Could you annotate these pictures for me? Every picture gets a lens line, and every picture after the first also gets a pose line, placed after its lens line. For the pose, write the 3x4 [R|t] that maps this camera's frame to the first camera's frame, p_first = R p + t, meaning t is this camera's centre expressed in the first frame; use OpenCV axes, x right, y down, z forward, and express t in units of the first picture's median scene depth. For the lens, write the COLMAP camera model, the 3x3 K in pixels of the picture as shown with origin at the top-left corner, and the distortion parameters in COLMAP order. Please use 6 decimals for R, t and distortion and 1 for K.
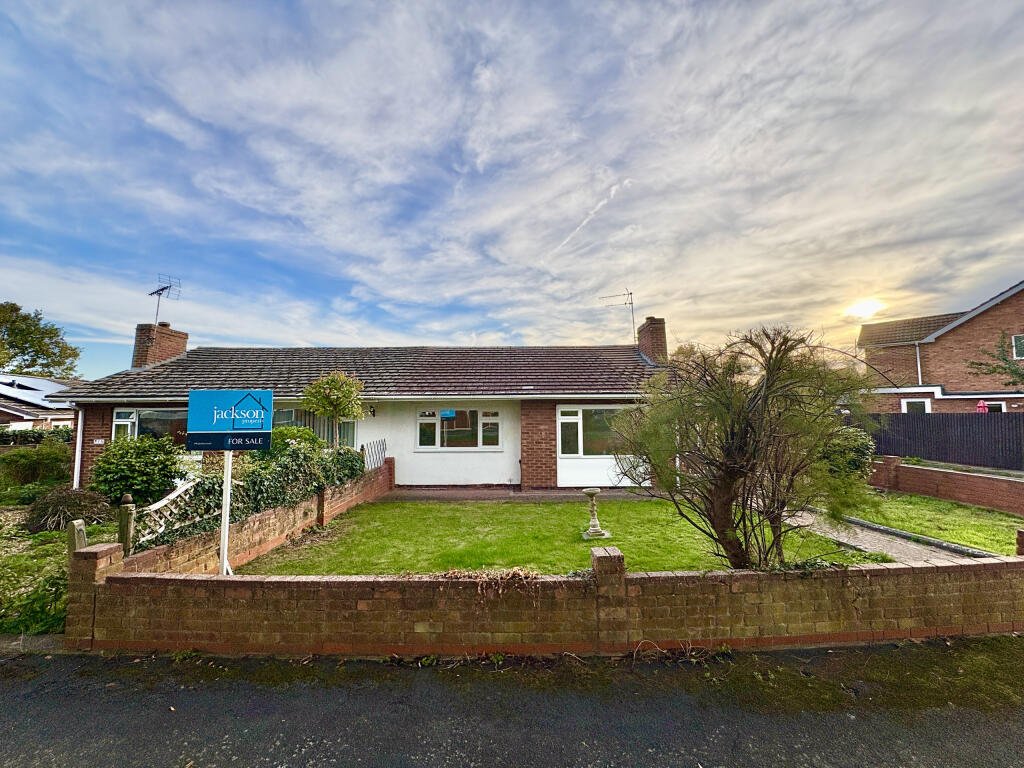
lens RADIAL K [[406.4, 0, 512.1], [0, 406.4, 385.2], [0, 0, 1]] dist [0.001465, -0.000386]
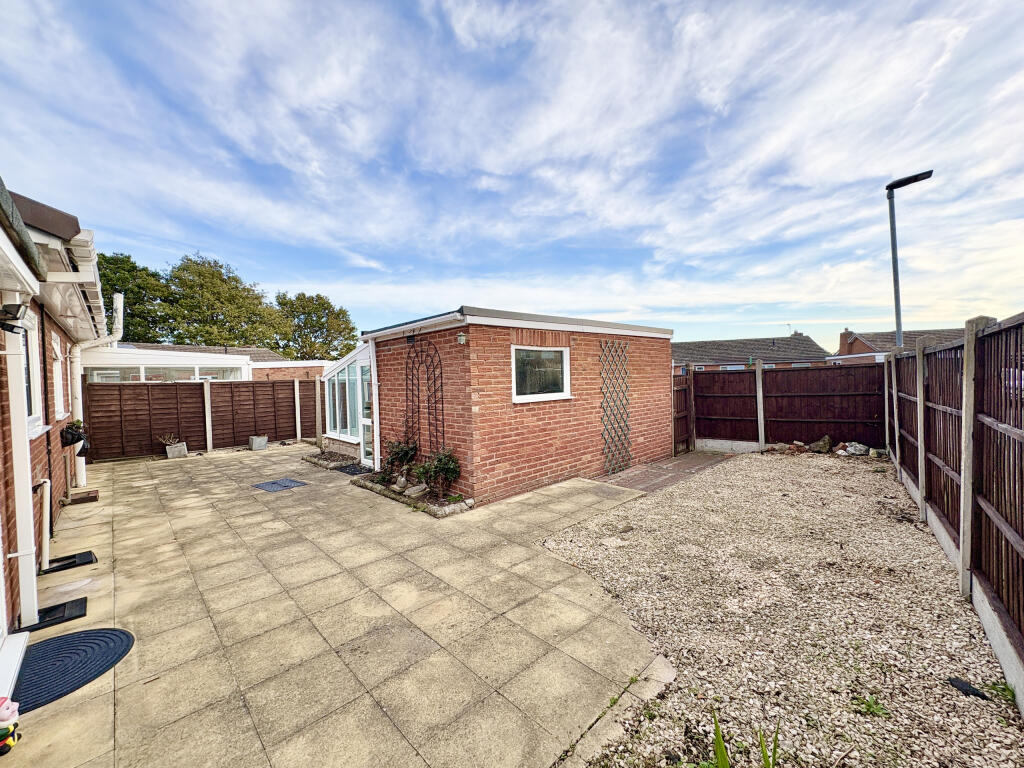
lens RADIAL K [[406.4, 0, 512.1], [0, 406.4, 385.2], [0, 0, 1]] dist [0.001465, -0.000386]
pose [[0.690773, 0.007574, -0.723032, 0.203760], [0.069084, 0.994679, 0.076421, -0.011222], [0.719764, -0.102740, 0.686574, -0.029339]]
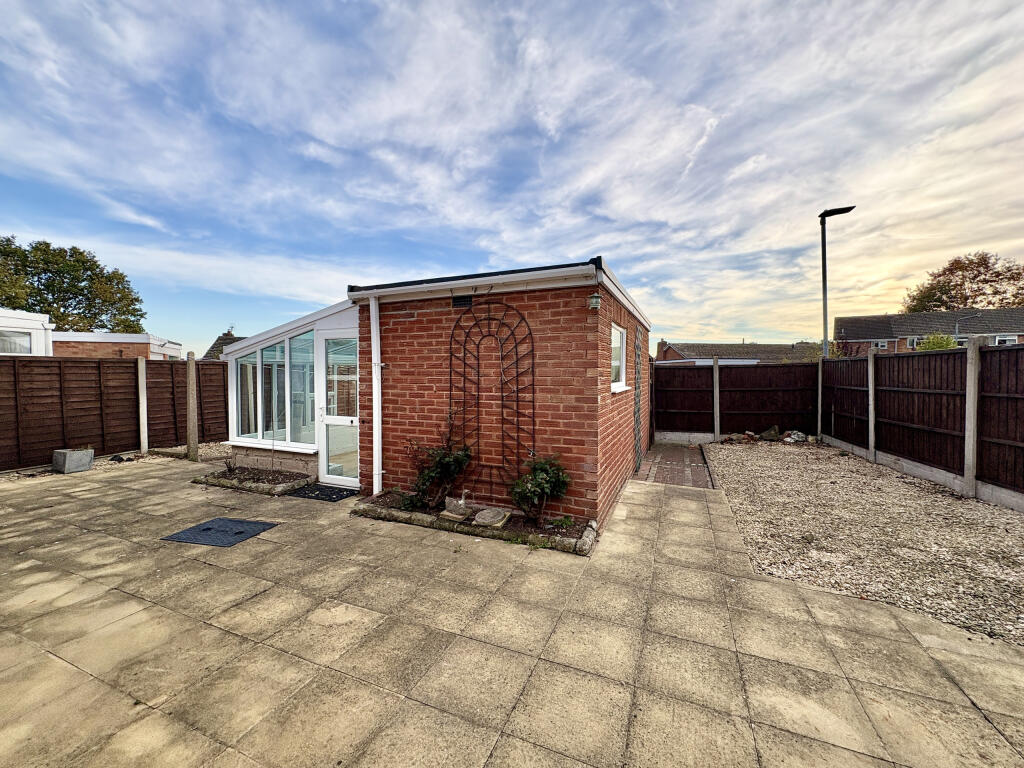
lens RADIAL K [[406.5, 0, 511.6], [0, 406.5, 389.3], [0, 0, 1]] dist [0.001465, -0.000115]
pose [[0.919514, 0.029993, -0.391911, 0.187205], [0.014669, 0.993771, 0.110471, -0.010558], [0.392783, -0.107328, 0.913347, -0.032479]]
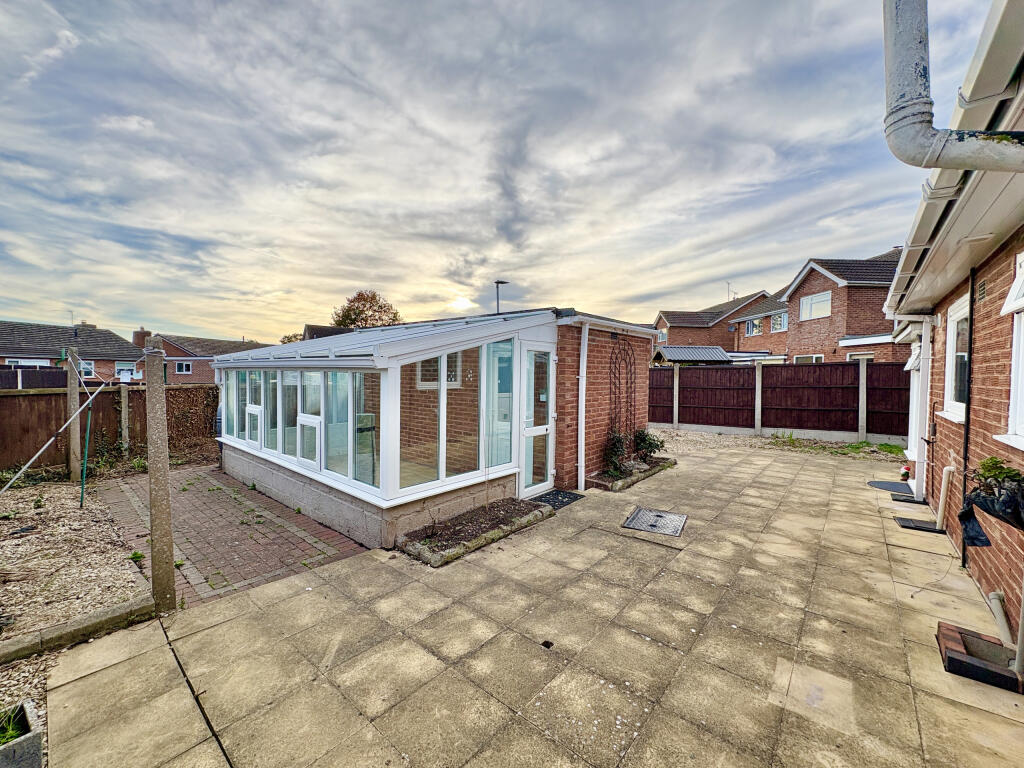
lens RADIAL K [[413.3, 0, 507.5], [0, 413.3, 387.1], [0, 0, 1]] dist [0.002046, -0.000038]
pose [[0.654170, -0.007854, 0.756307, 0.145292], [-0.070369, 0.994977, 0.071198, -0.010513], [-0.753067, -0.099796, 0.650331, -0.029111]]
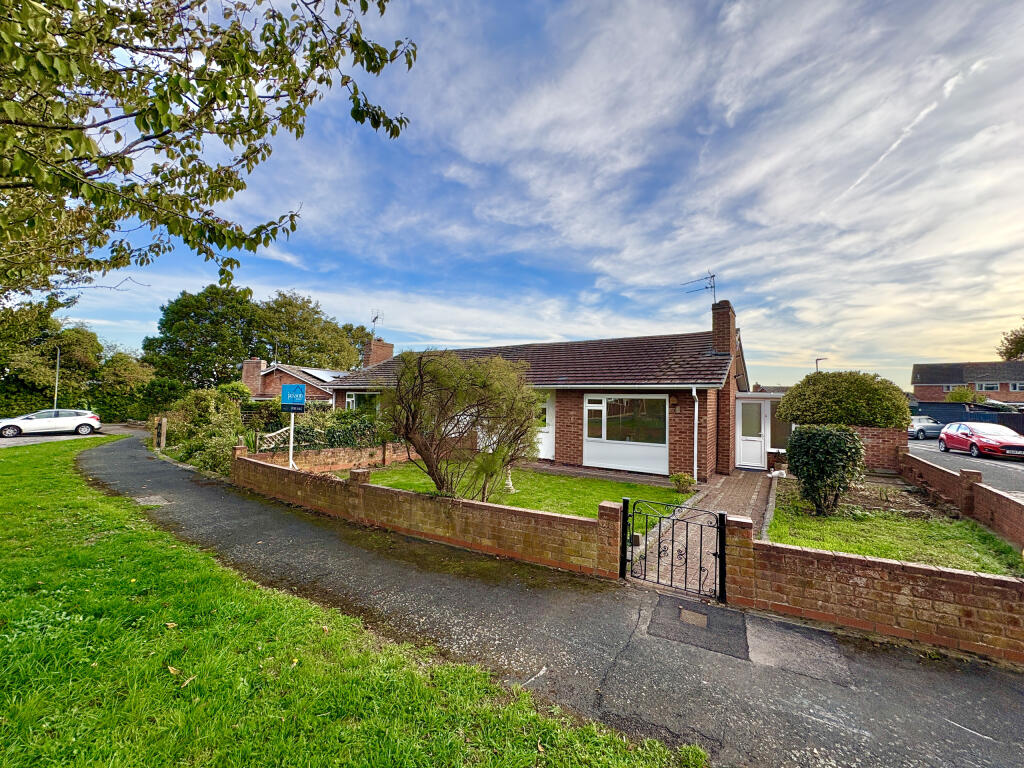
lens RADIAL K [[406.4, 0, 512.1], [0, 406.4, 385.2], [0, 0, 1]] dist [0.001465, -0.000386]
pose [[0.833567, 0.003184, -0.552410, 0.011064], [0.013998, 0.999541, 0.026884, -0.000180], [0.552242, -0.030142, 0.833139, -0.001144]]
